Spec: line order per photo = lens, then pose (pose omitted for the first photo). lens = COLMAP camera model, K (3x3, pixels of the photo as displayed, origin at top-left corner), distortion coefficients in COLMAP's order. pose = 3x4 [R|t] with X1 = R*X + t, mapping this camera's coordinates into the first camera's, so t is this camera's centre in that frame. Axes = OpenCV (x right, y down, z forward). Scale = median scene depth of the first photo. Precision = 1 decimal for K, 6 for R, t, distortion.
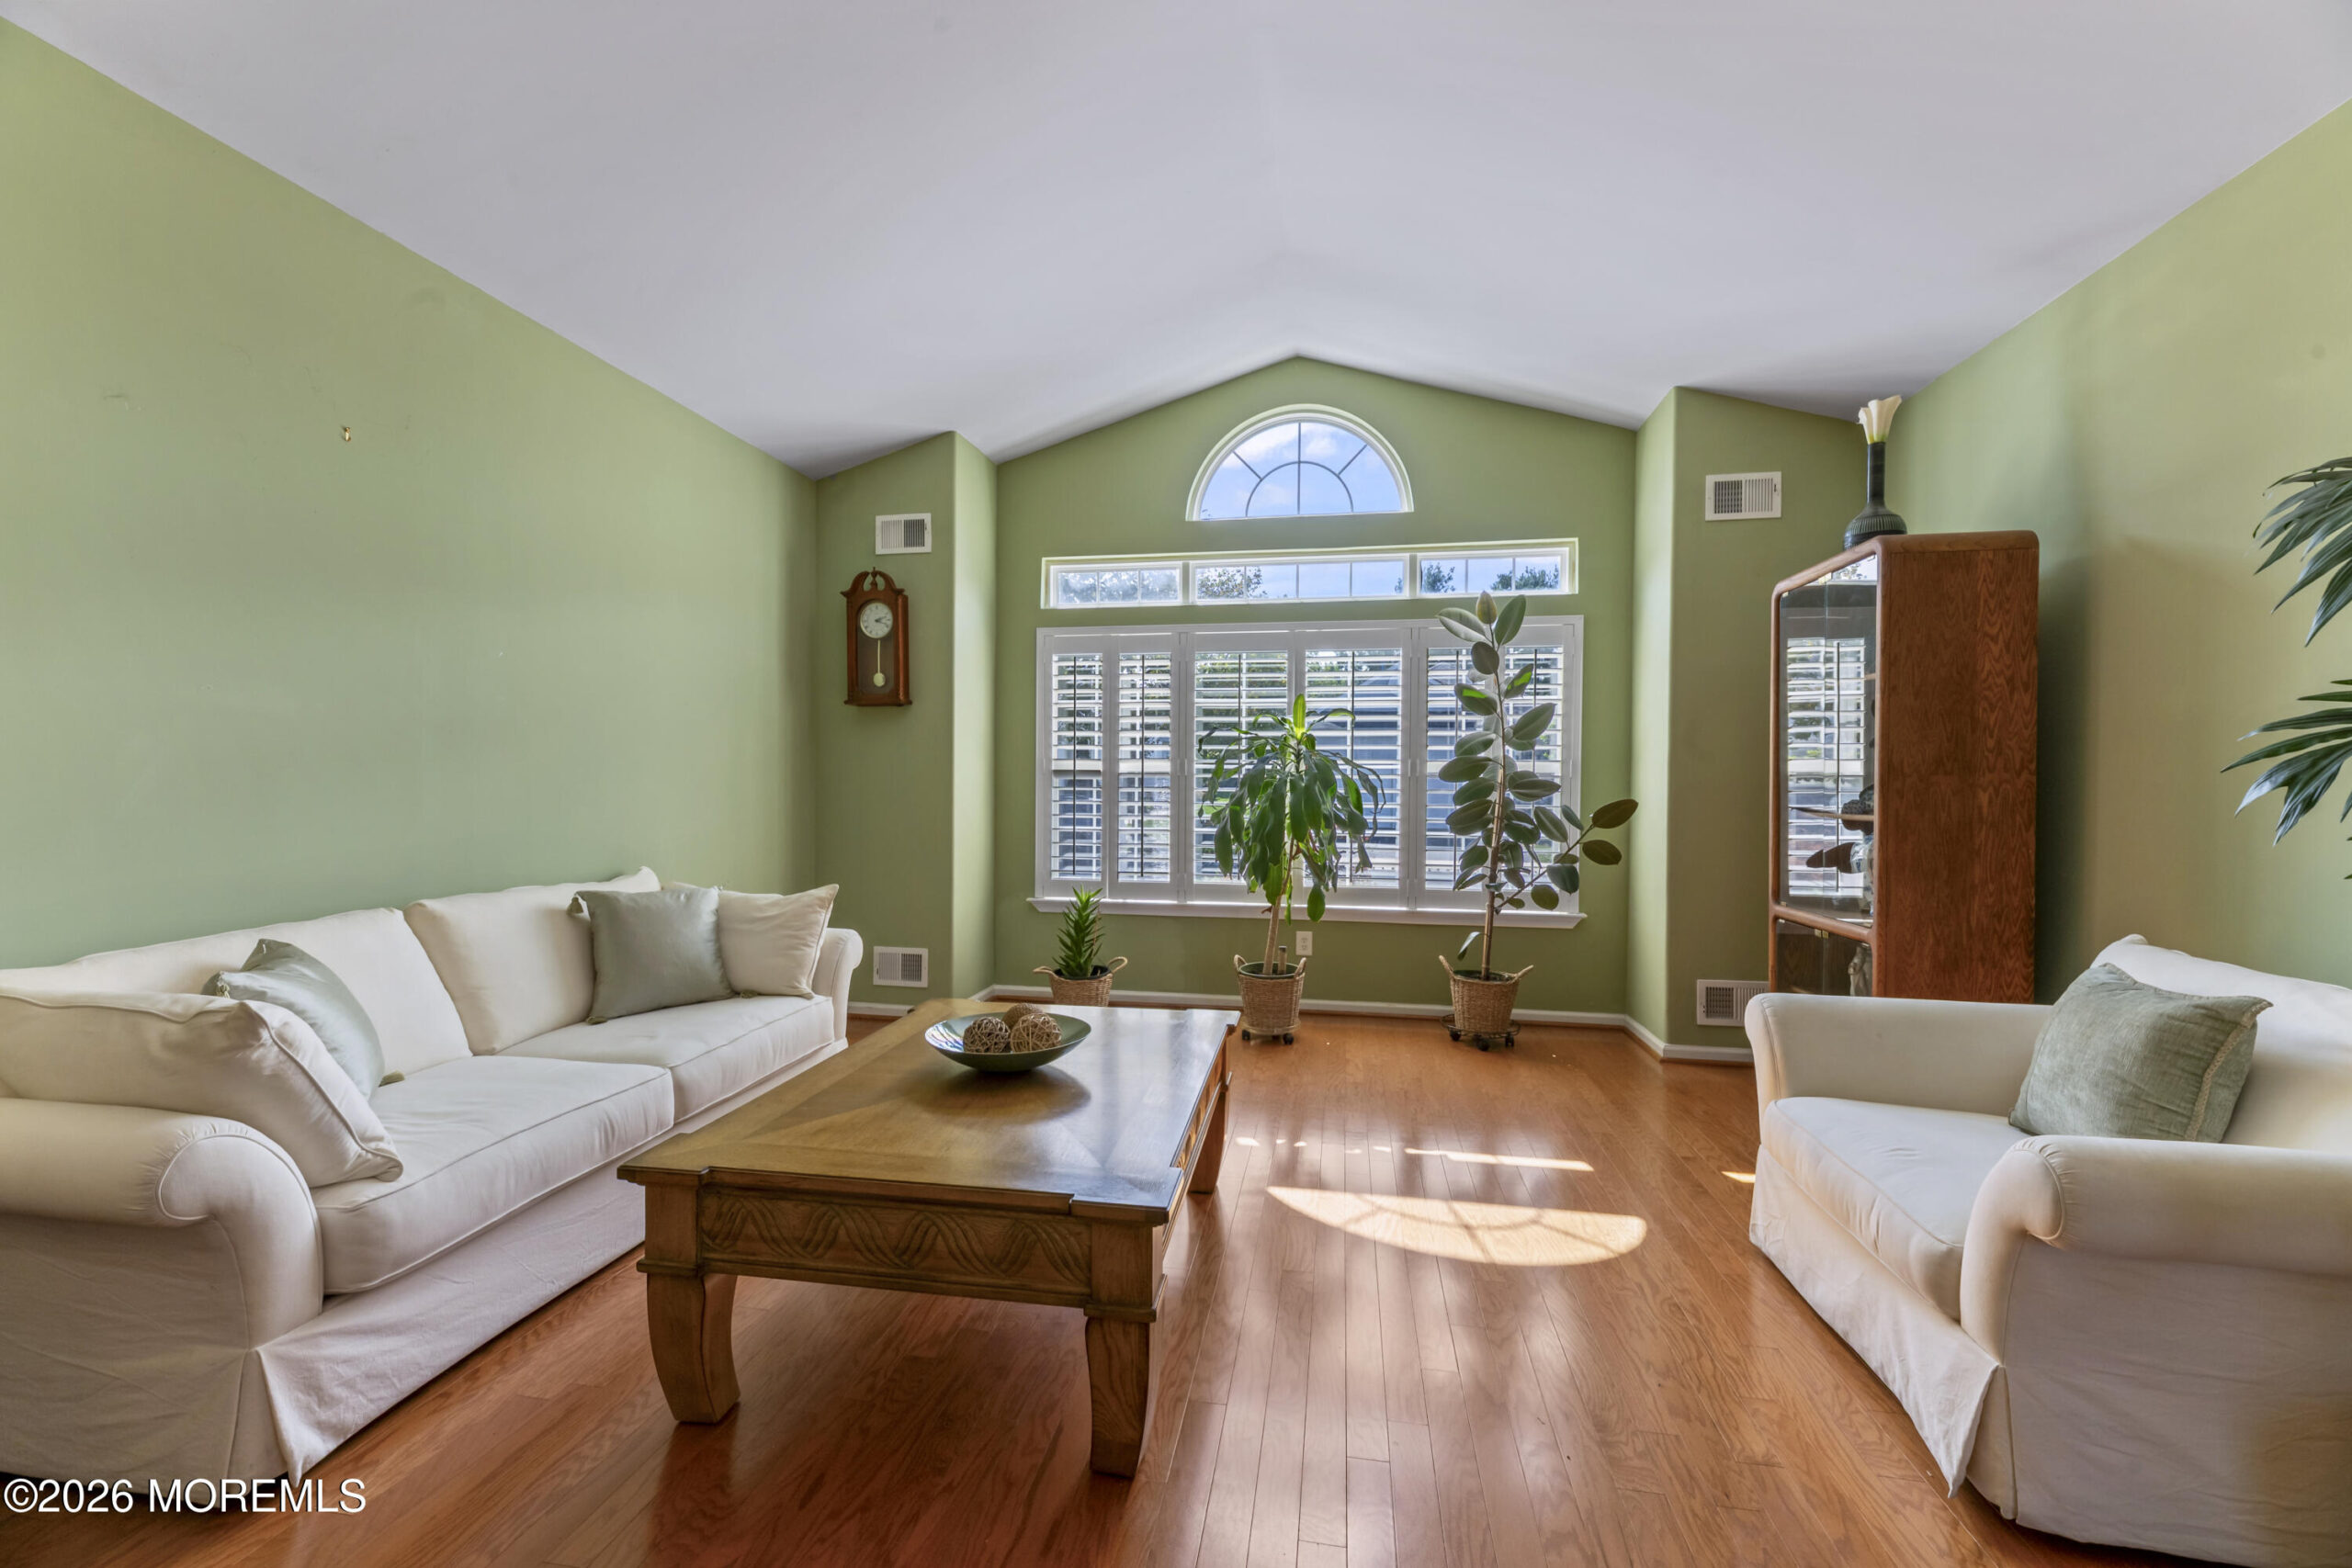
lens RADIAL K [[936.2, 0, 1176.3], [0, 936.2, 798.4], [0, 0, 1]] dist [0.007136, -0.001648]
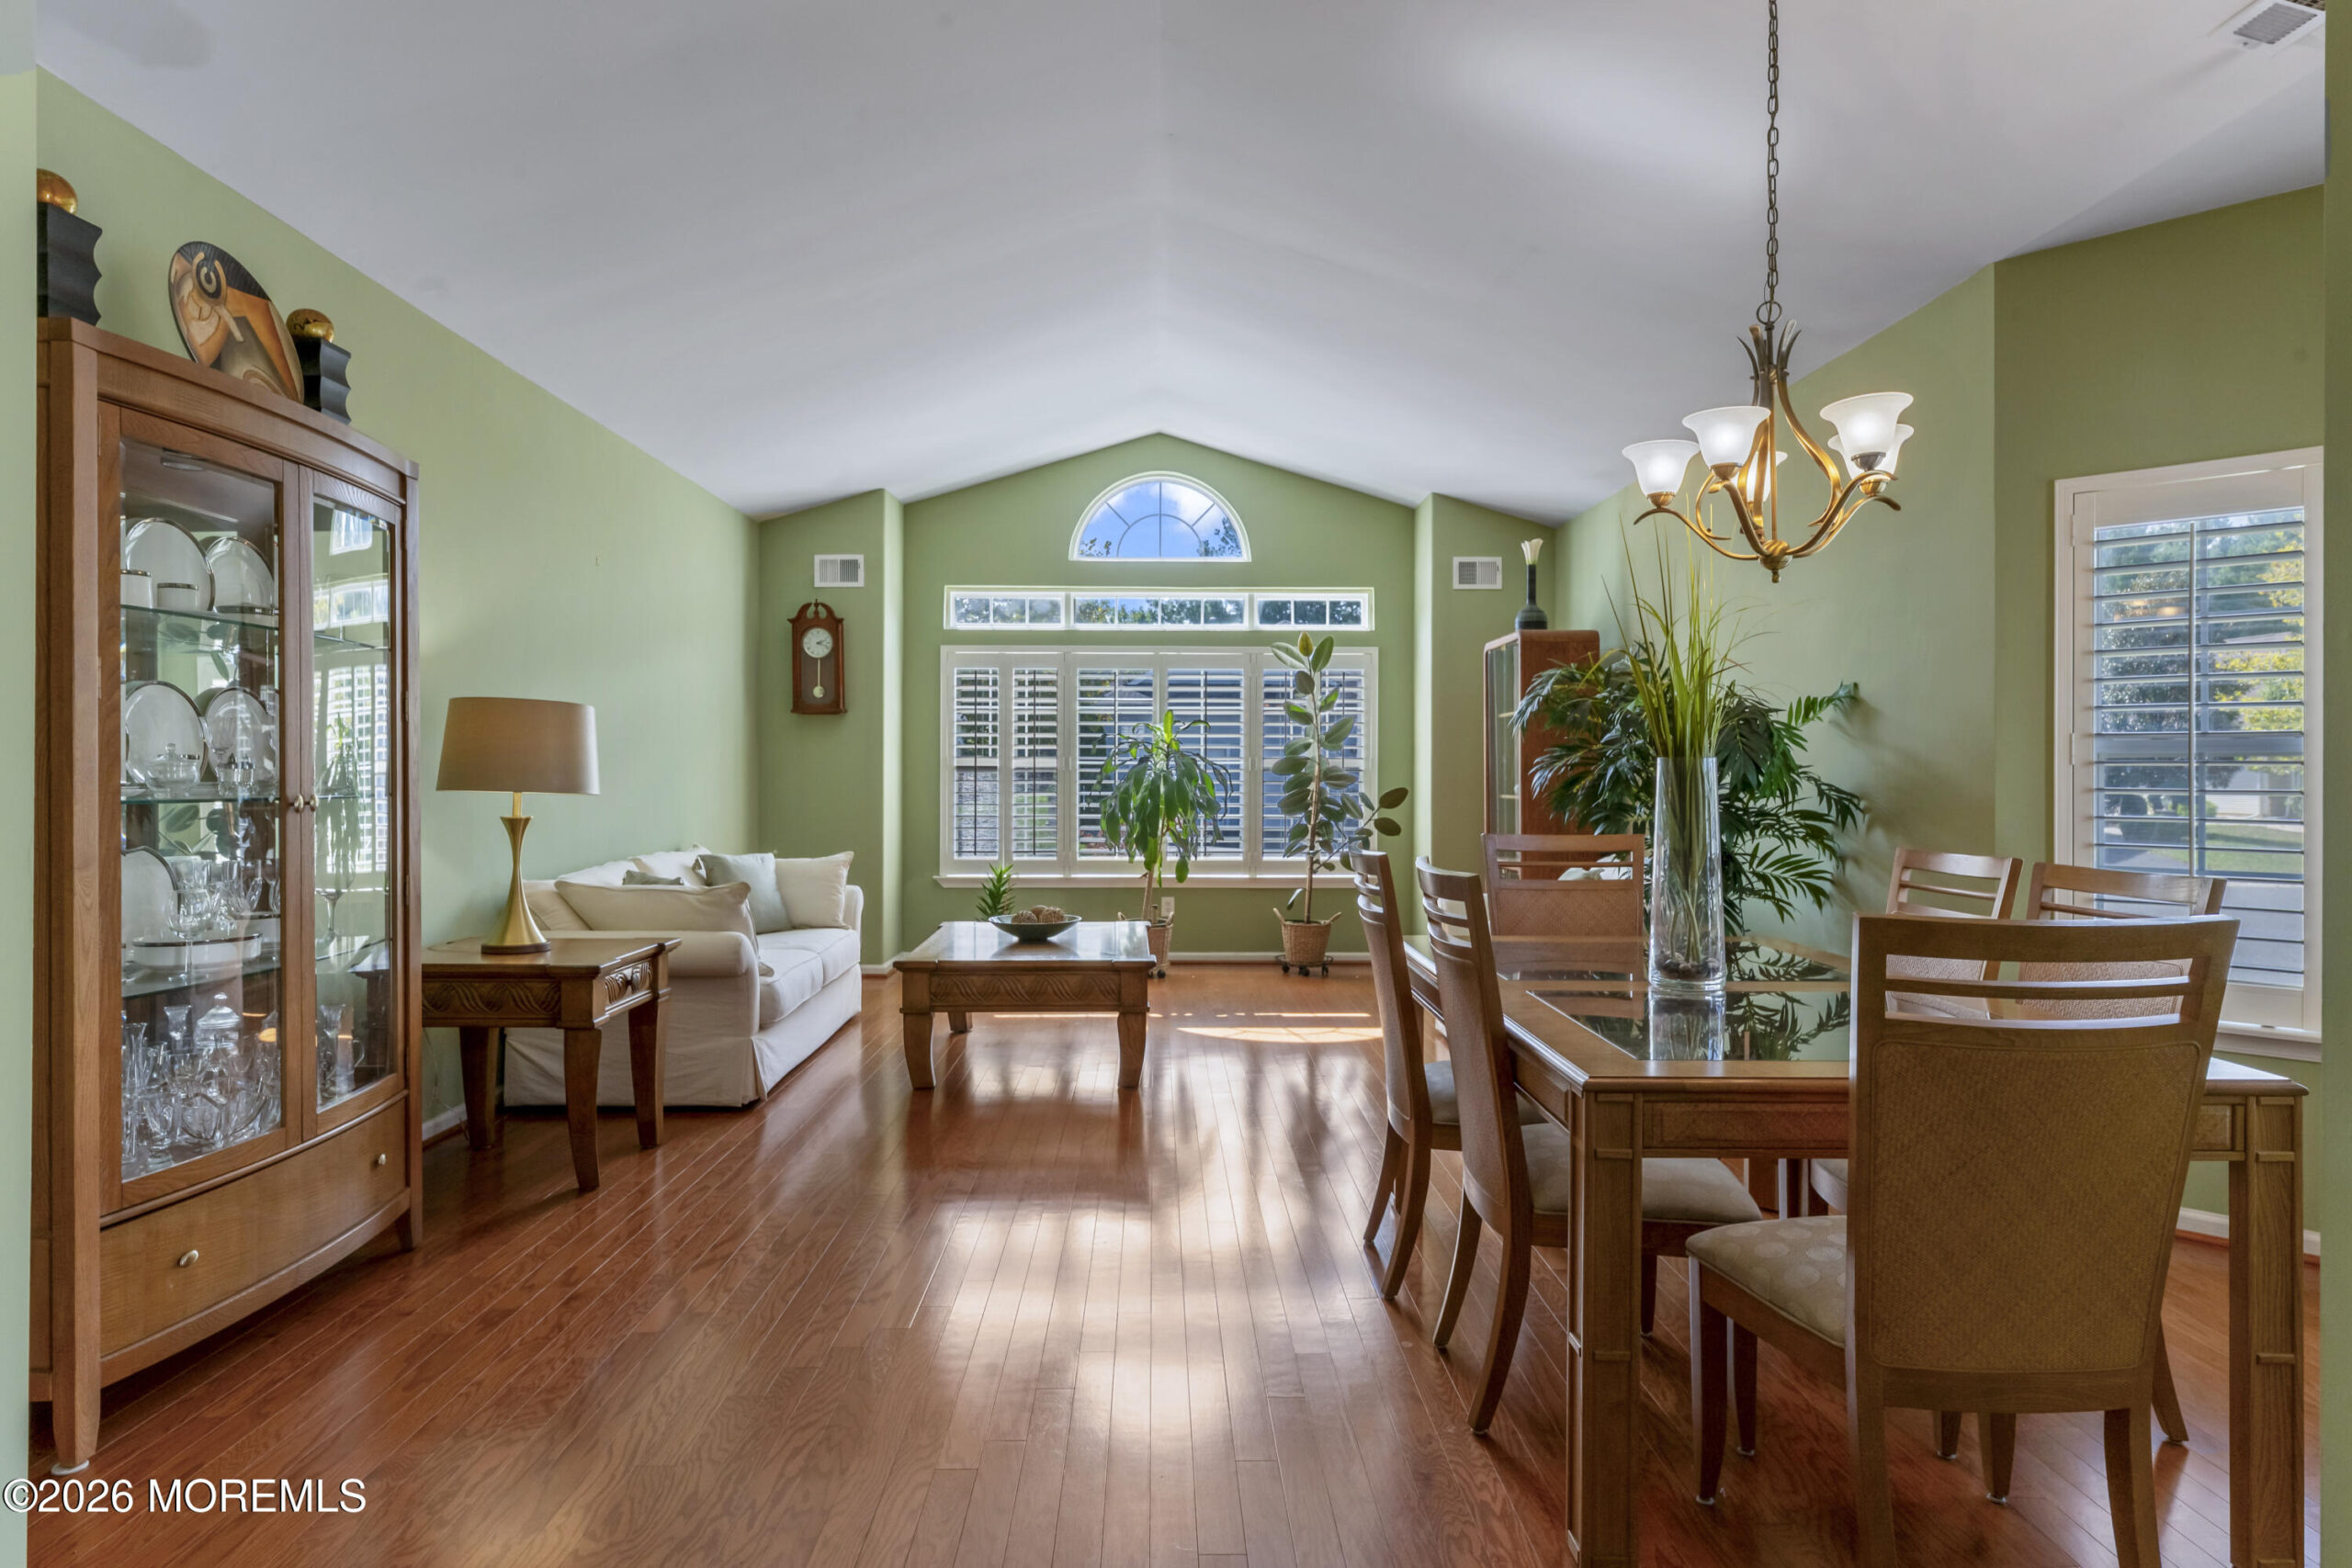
lens RADIAL K [[1295.4, 0, 1180.0], [0, 1295.4, 779.8], [0, 0, 1]] dist [0.021424, 0.000418]
pose [[0.981049, -0.005035, 0.193695, -0.197282], [0.007155, 0.999922, -0.010243, 0.006122], [-0.193628, 0.011435, 0.981008, -0.754665]]
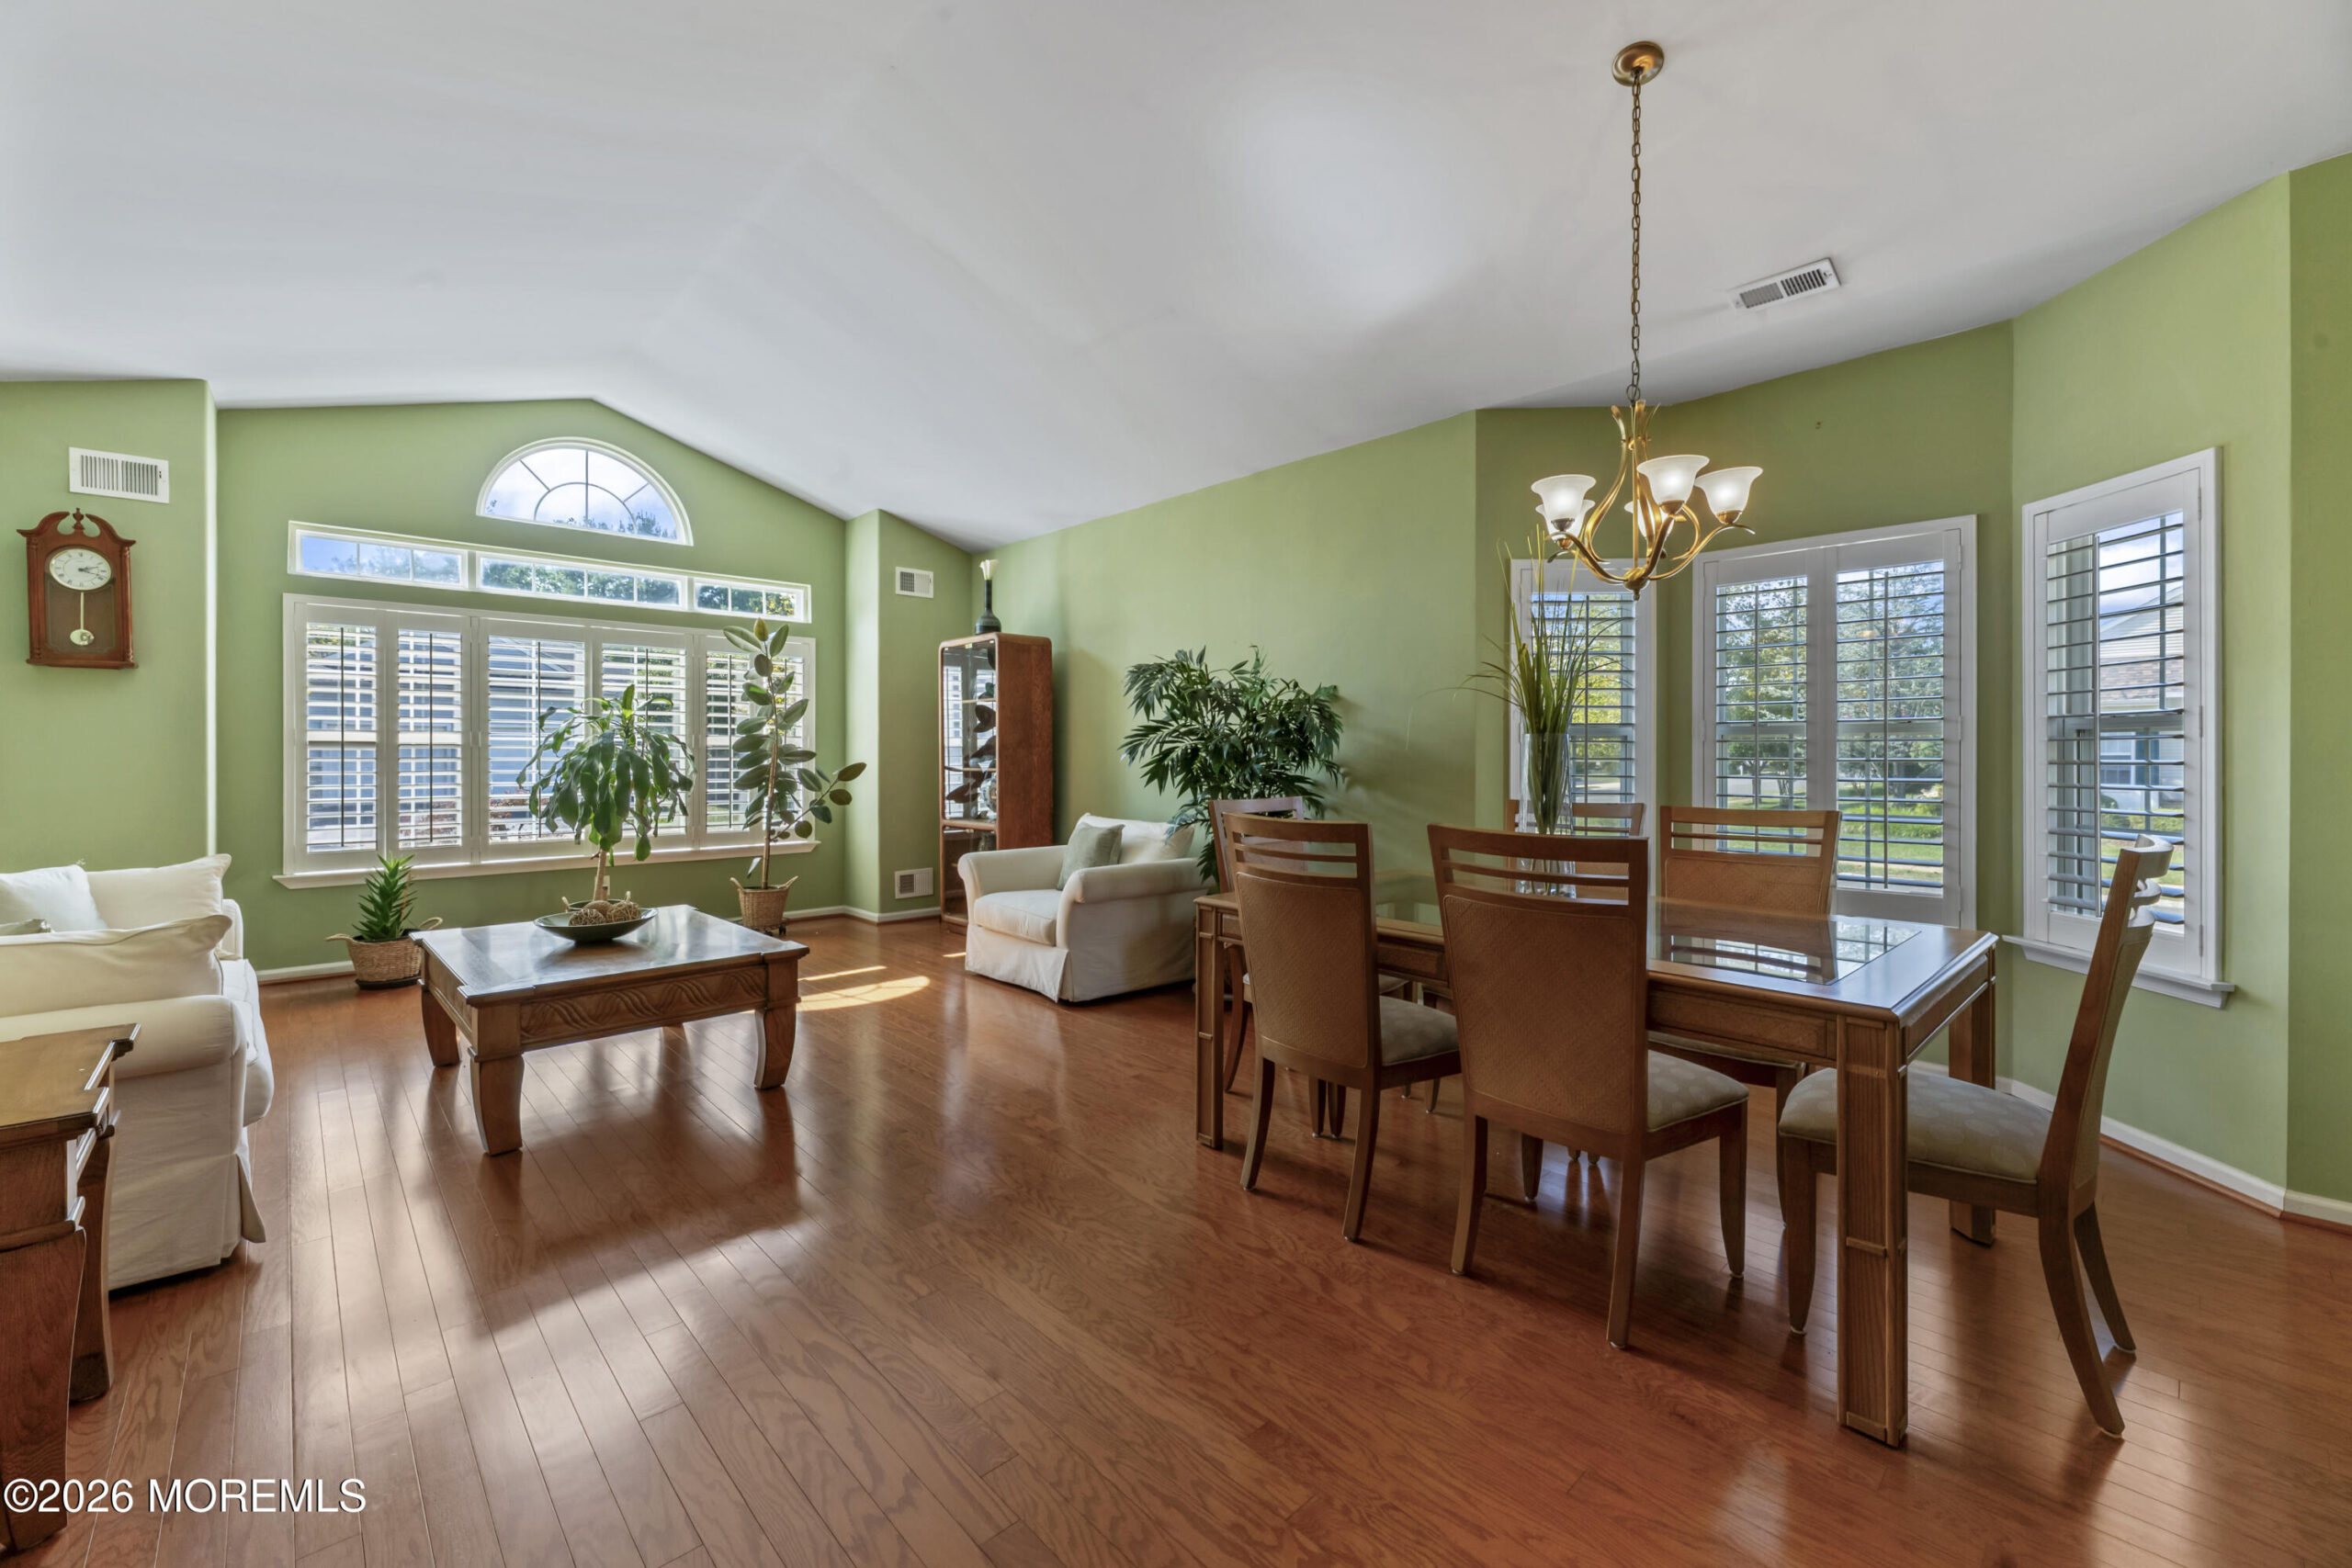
lens RADIAL K [[936.2, 0, 1167.3], [0, 936.2, 761.0], [0, 0, 1]] dist [0.007136, -0.001648]
pose [[0.603489, -0.012698, 0.797270, -0.432199], [0.015809, 0.999867, 0.003958, 0.000669], [-0.797214, 0.010216, 0.603610, -0.347786]]
